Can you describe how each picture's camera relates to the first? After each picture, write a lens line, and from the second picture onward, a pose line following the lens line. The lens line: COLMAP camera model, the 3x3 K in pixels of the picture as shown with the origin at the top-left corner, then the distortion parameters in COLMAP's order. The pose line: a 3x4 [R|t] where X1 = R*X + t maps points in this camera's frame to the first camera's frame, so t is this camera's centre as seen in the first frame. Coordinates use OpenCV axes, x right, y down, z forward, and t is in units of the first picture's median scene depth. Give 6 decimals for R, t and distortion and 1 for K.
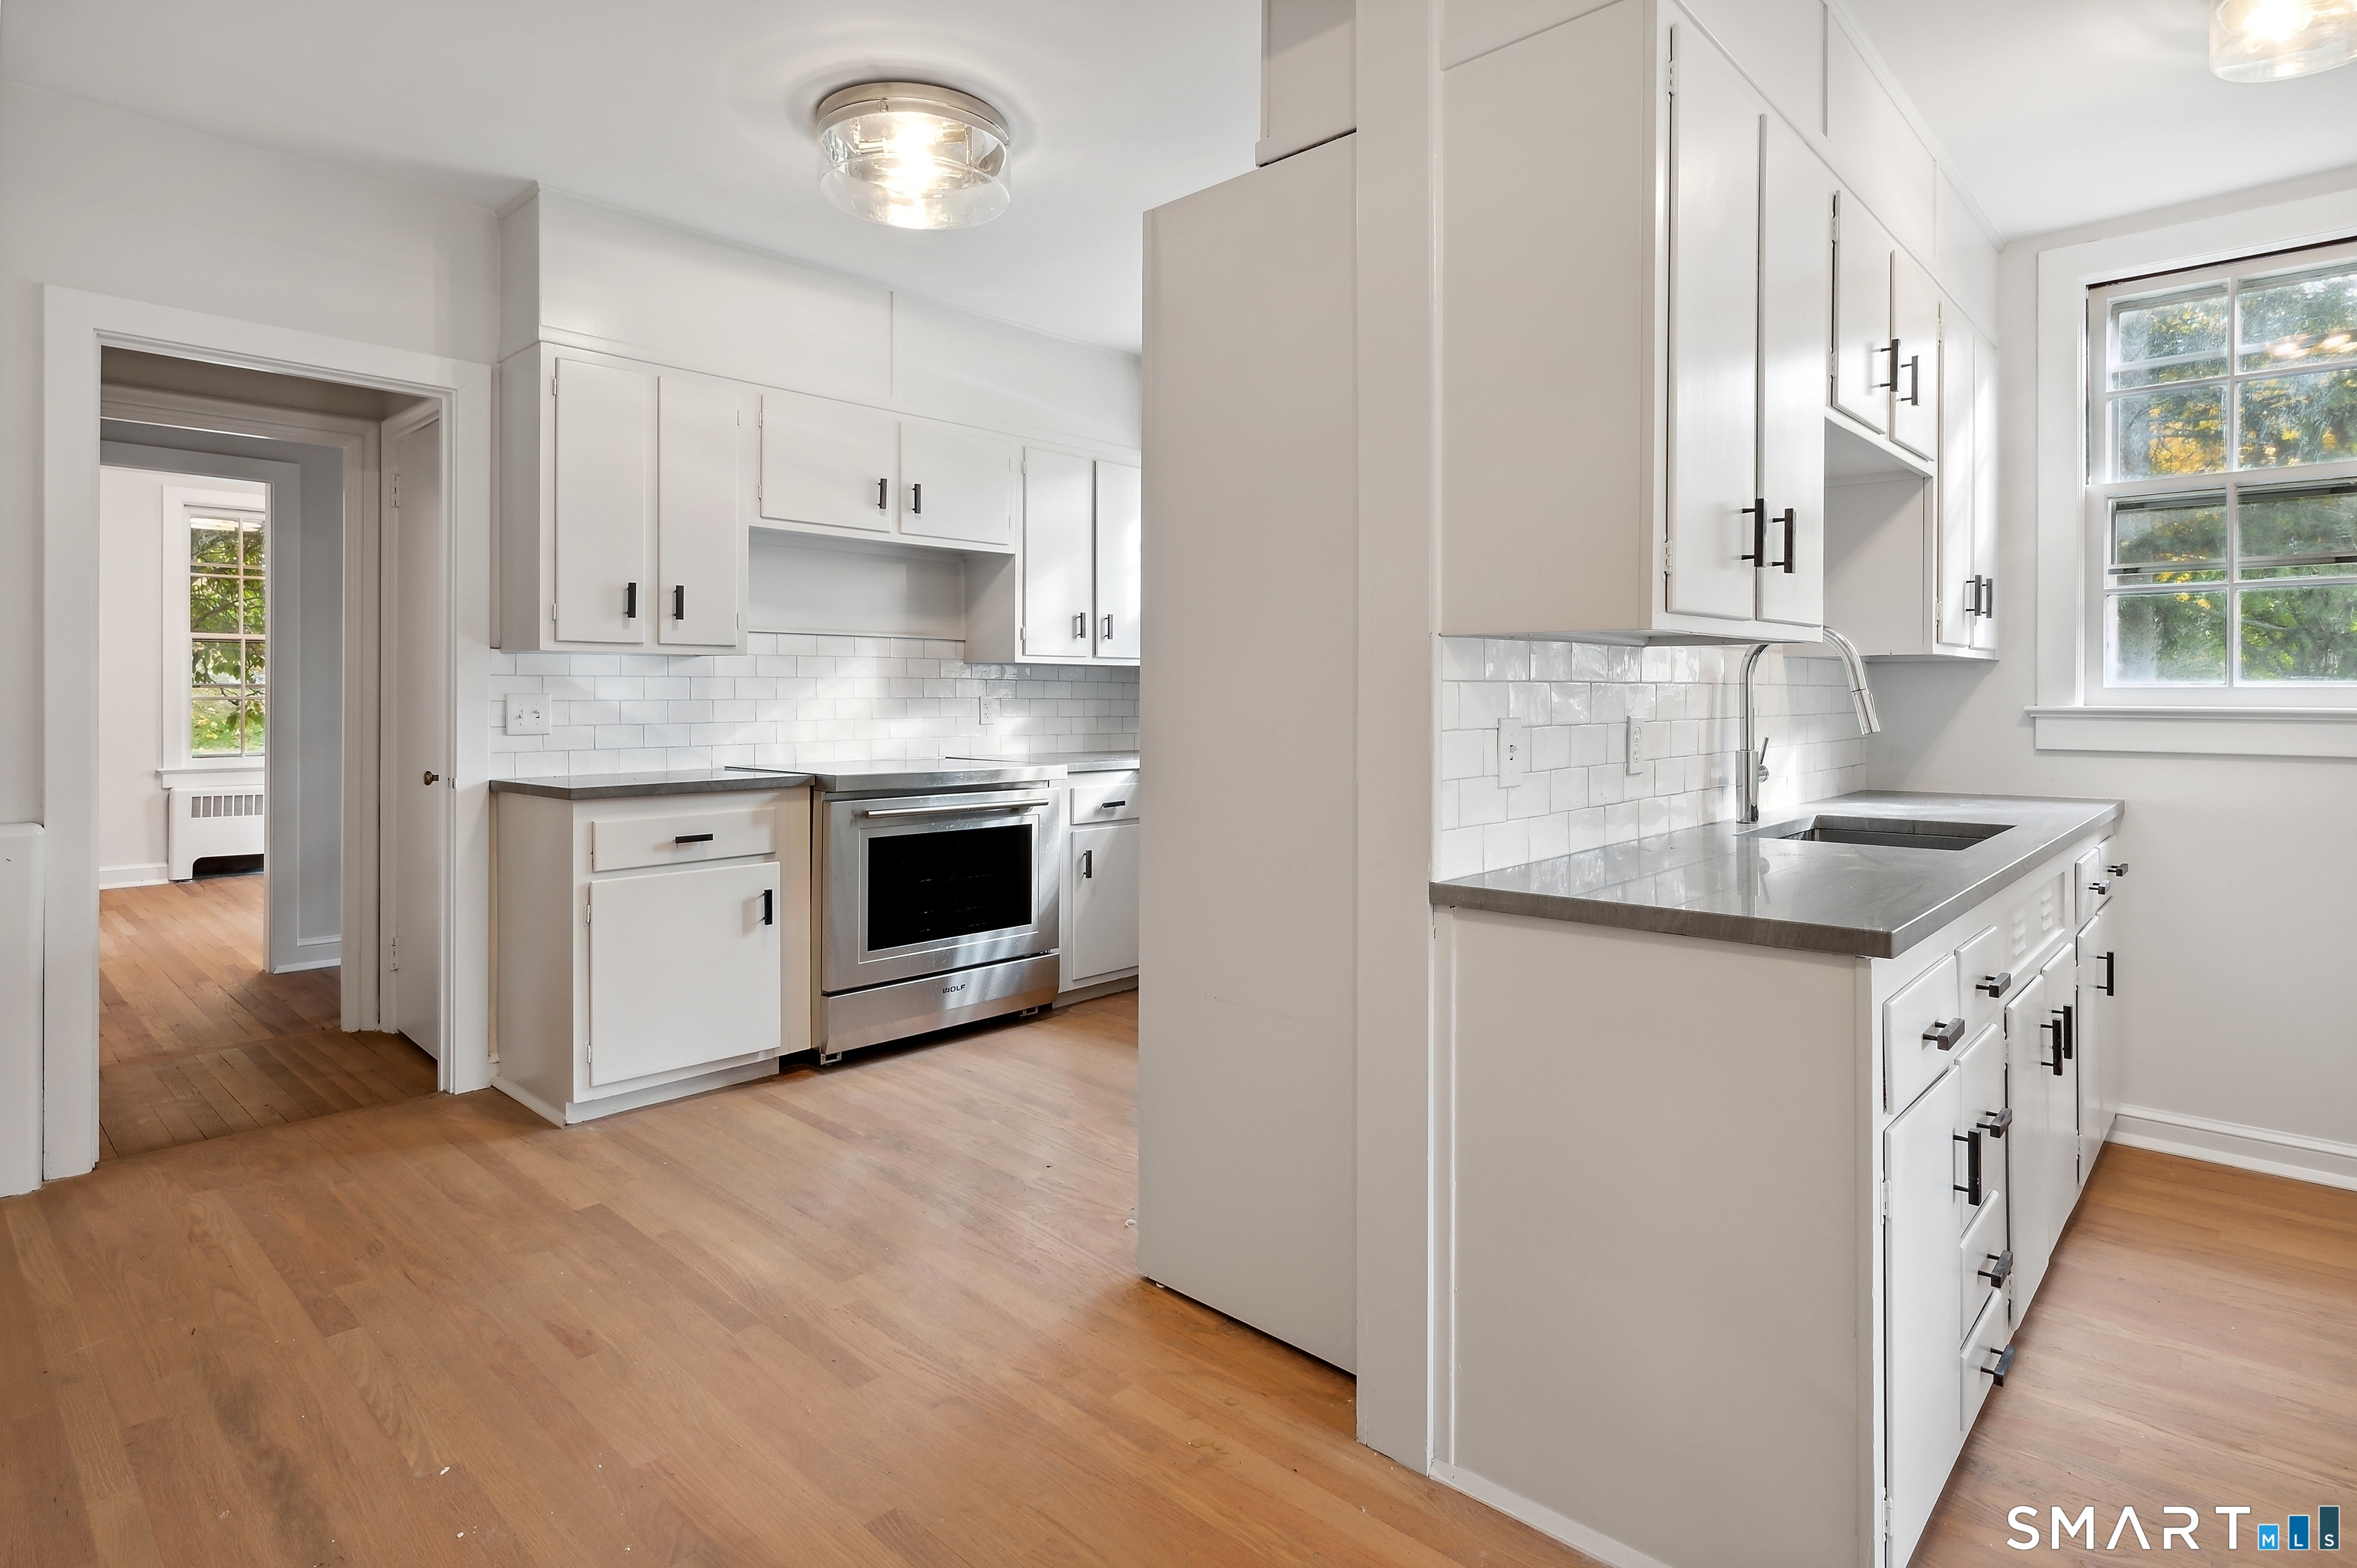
lens RADIAL K [[1223.6, 0, 1174.7], [0, 1223.6, 701.7], [0, 0, 1]] dist [-0.000690, 0.000193]
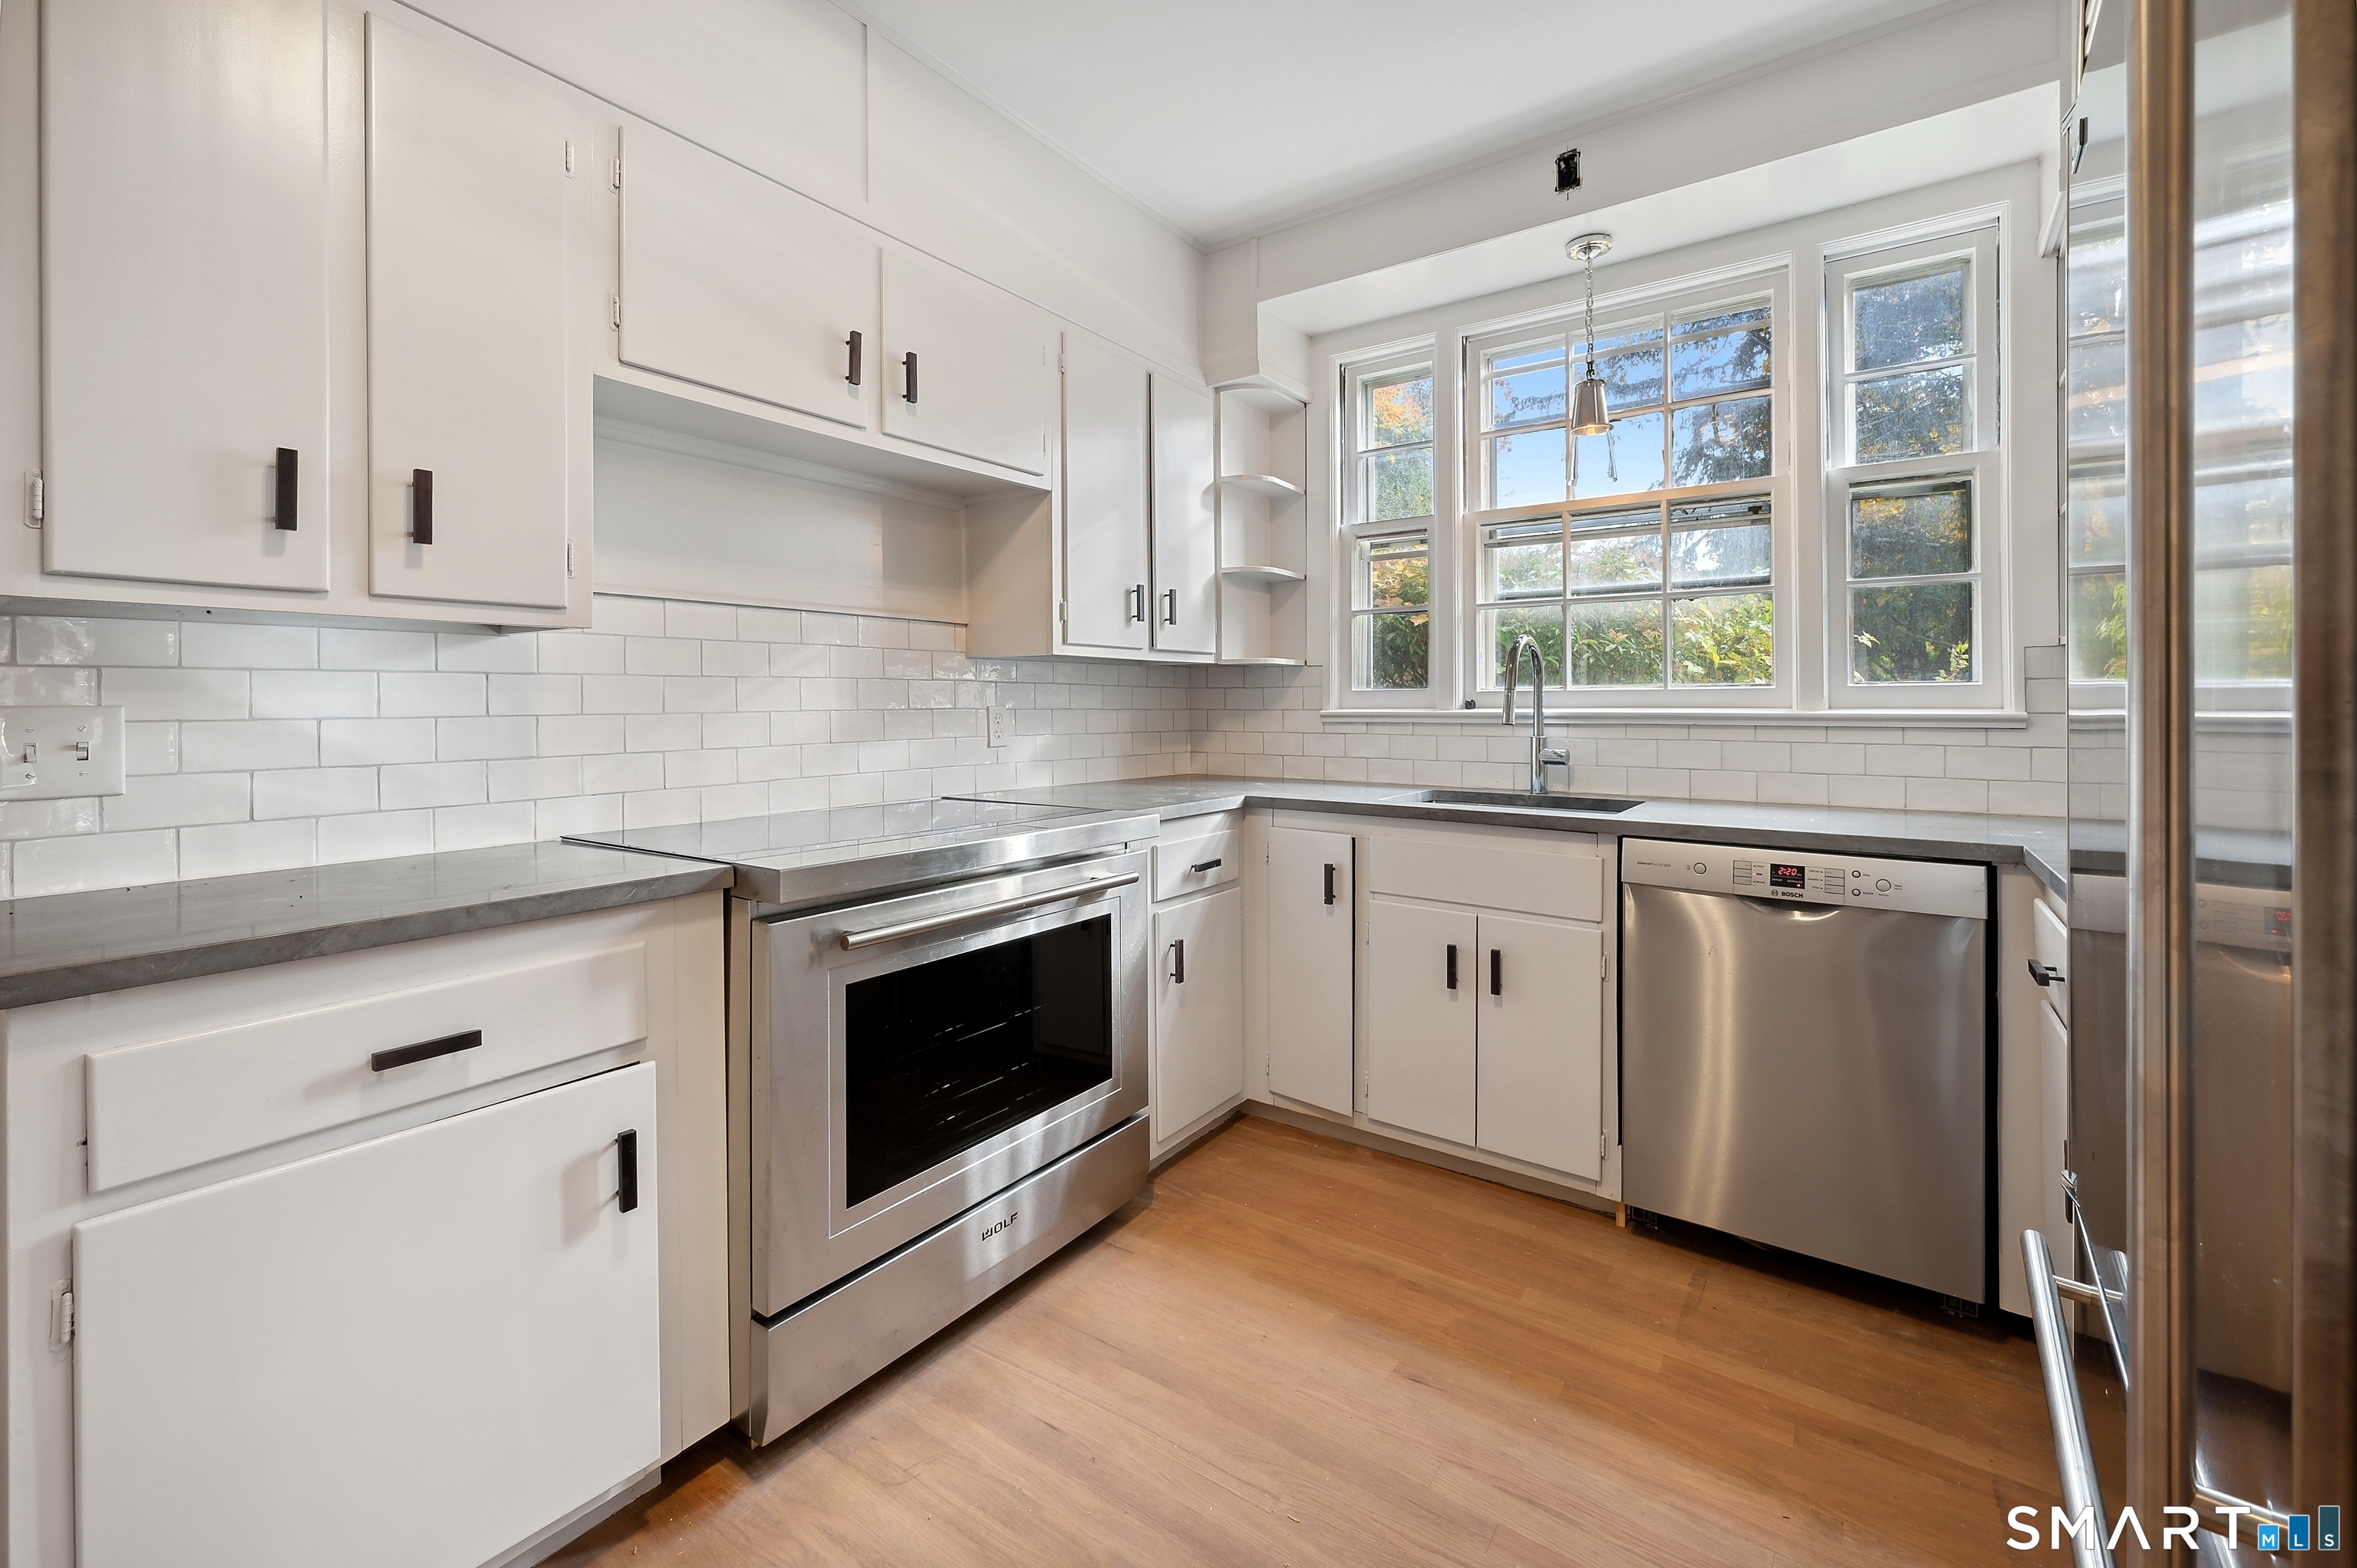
lens RADIAL K [[974.5, 0, 1188.5], [0, 974.5, 712.1], [0, 0, 1]] dist [-0.000132, 0.000050]
pose [[0.989540, -0.008502, 0.144008, -0.148609], [0.008239, 0.999963, 0.002427, -0.001735], [-0.144023, -0.001215, 0.989574, 0.515628]]
